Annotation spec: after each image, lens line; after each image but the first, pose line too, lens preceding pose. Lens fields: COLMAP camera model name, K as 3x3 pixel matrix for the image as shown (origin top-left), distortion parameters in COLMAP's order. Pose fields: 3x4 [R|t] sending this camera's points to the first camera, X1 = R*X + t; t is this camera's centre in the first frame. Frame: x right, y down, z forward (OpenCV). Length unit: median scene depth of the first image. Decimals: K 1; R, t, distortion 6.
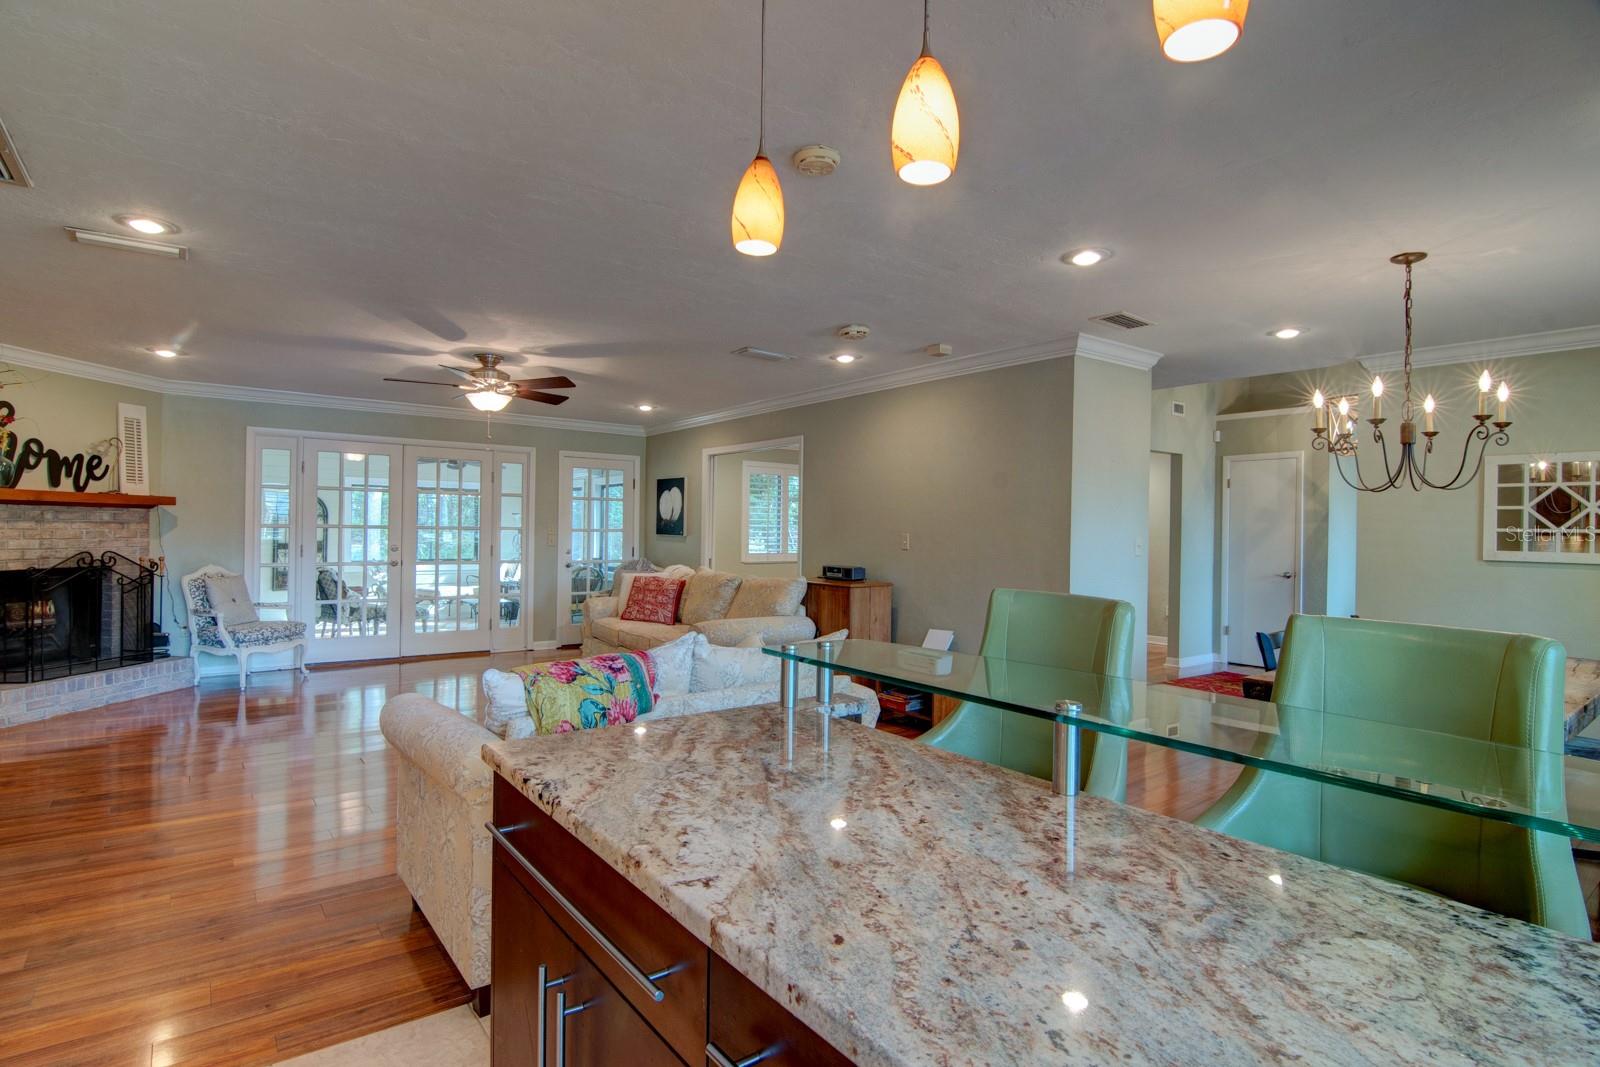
lens RADIAL K [[807.8, 0, 793.9], [0, 807.8, 530.6], [0, 0, 1]] dist [-0.002939, -0.017557]
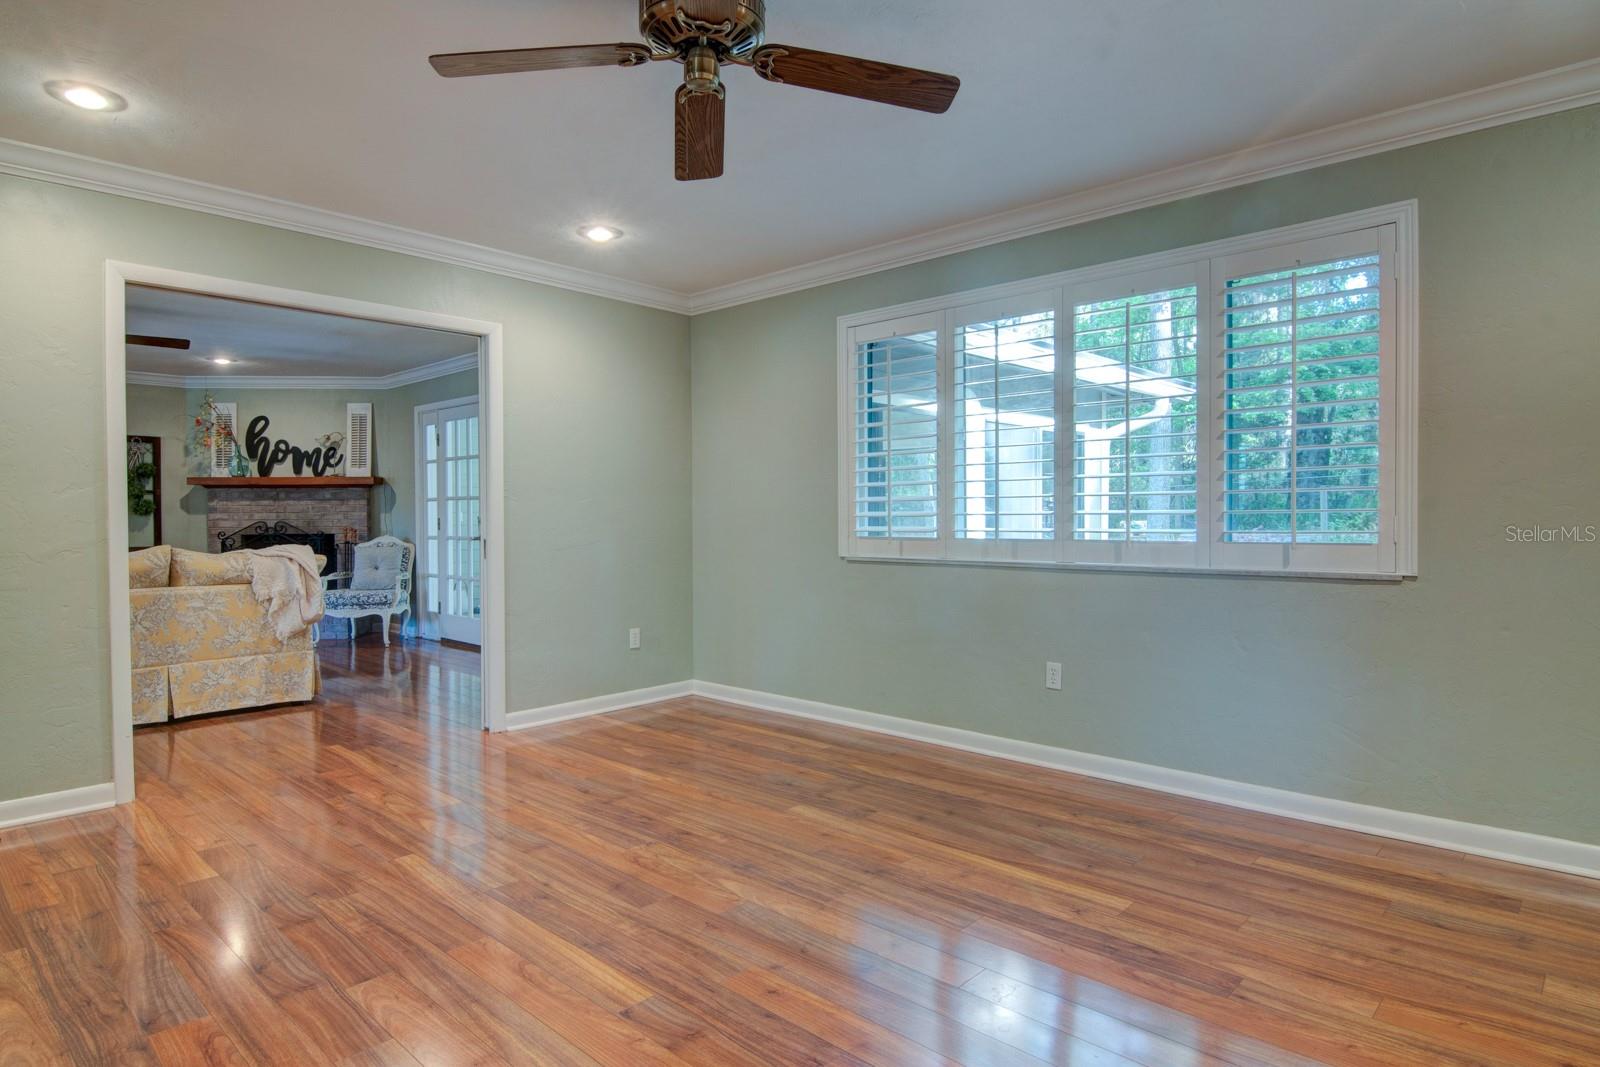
lens RADIAL K [[850.5, 0, 836.8], [0, 850.5, 532.0], [0, 0, 1]] dist [-0.000519, 0.016815]
pose [[0.174273, 0.013385, -0.984606, 0.645169], [0.009534, 0.999838, 0.015279, 0.029358], [0.984651, -0.012050, 0.174117, 1.612667]]
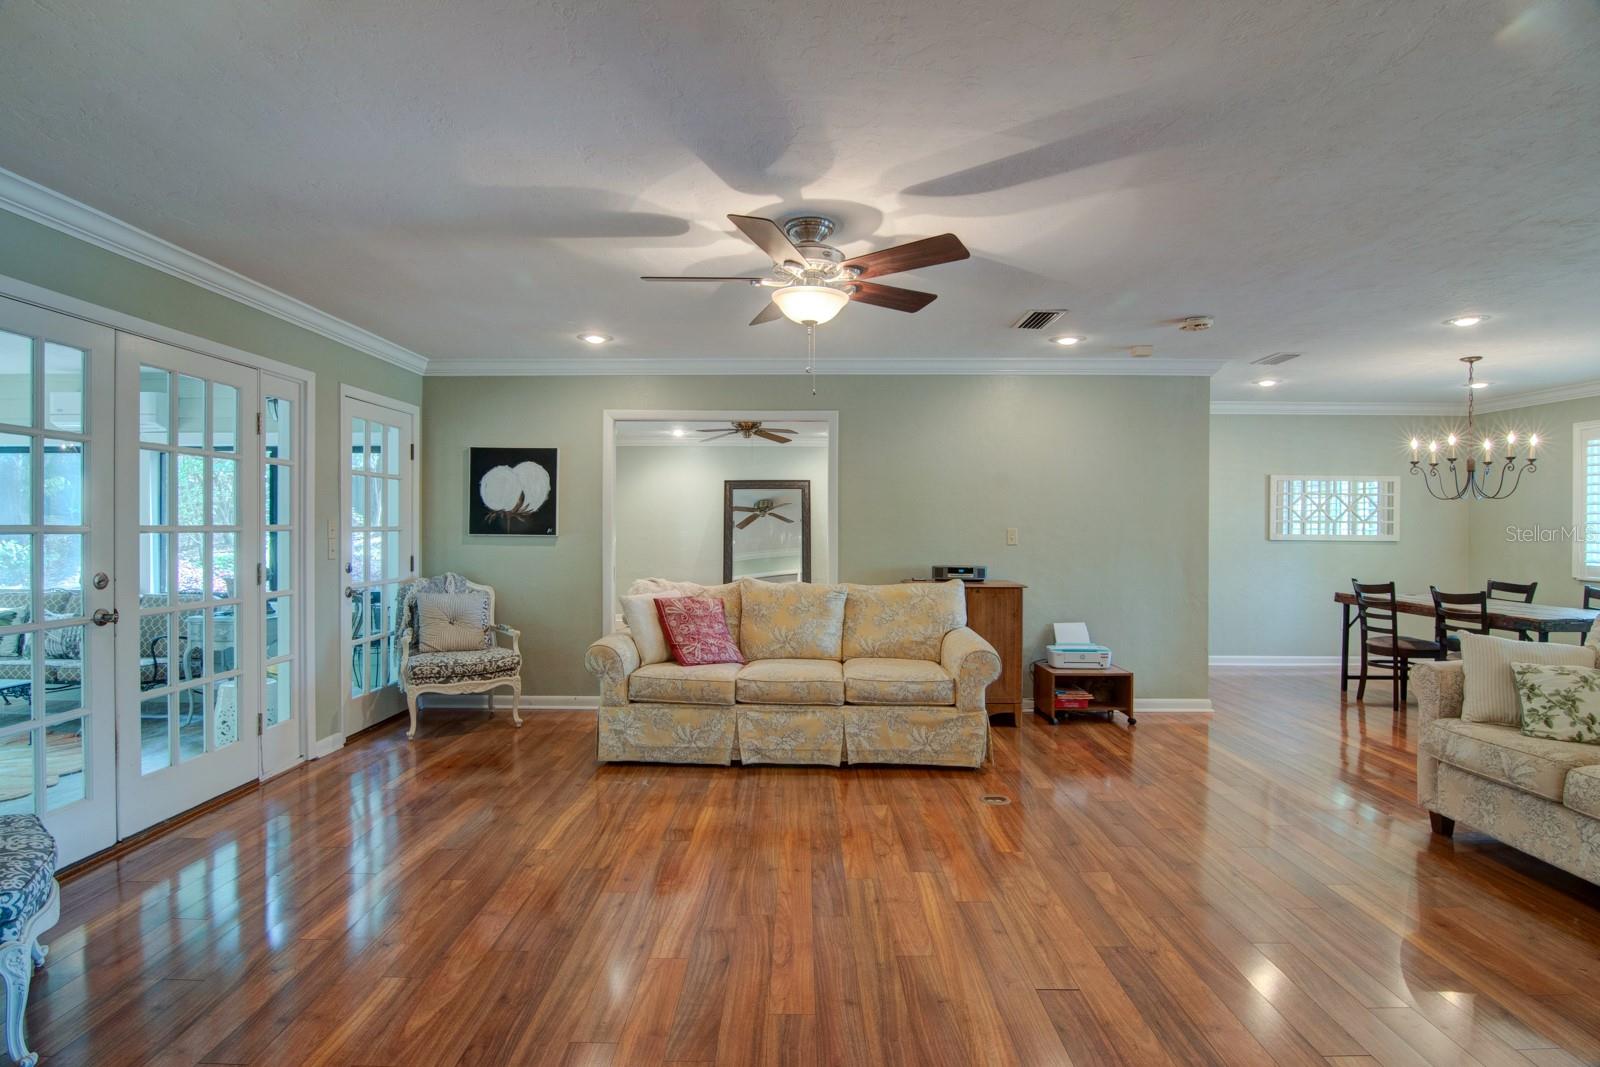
lens RADIAL K [[807.8, 0, 793.9], [0, 807.8, 530.6], [0, 0, 1]] dist [-0.002939, -0.017557]
pose [[0.612221, -0.017677, 0.790489, -0.788495], [0.004117, 0.999808, 0.019169, -0.013422], [-0.790676, -0.008482, 0.612177, 0.625419]]
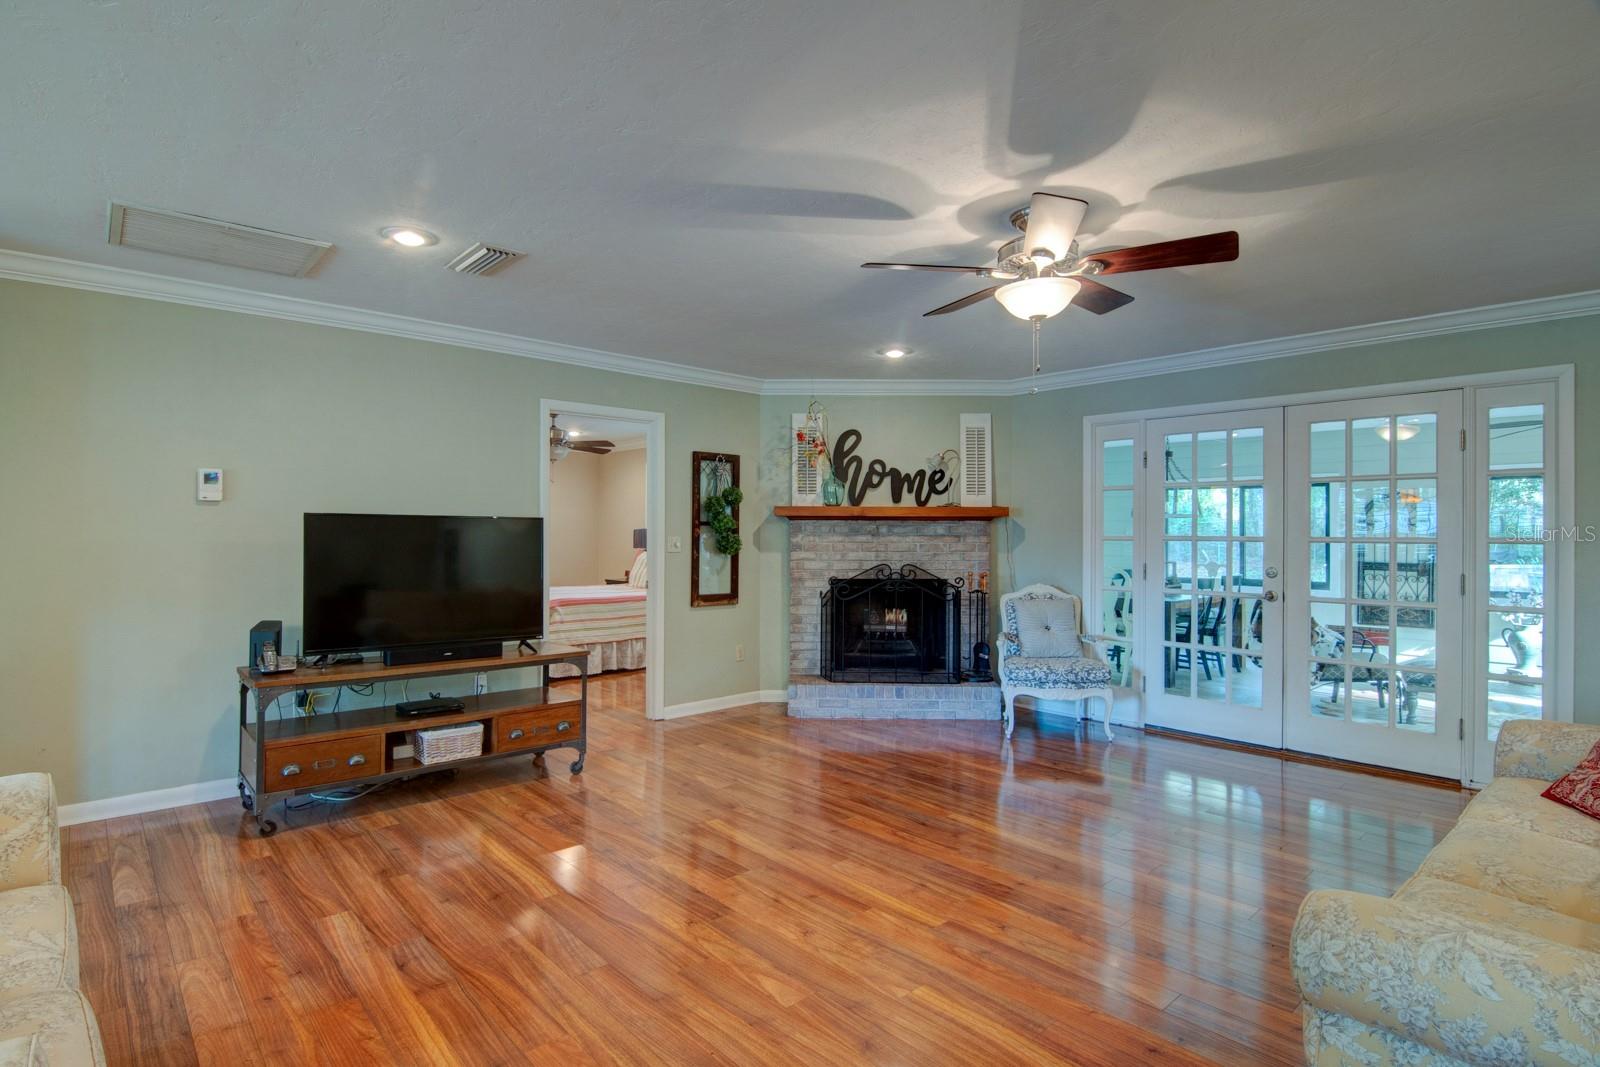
lens RADIAL K [[807.8, 0, 793.9], [0, 807.8, 530.6], [0, 0, 1]] dist [-0.002939, -0.017557]
pose [[0.086049, -0.015748, -0.996166, 0.133357], [-0.002907, 0.999867, -0.016057, 0.000077], [0.996287, 0.004277, 0.085991, 0.752768]]
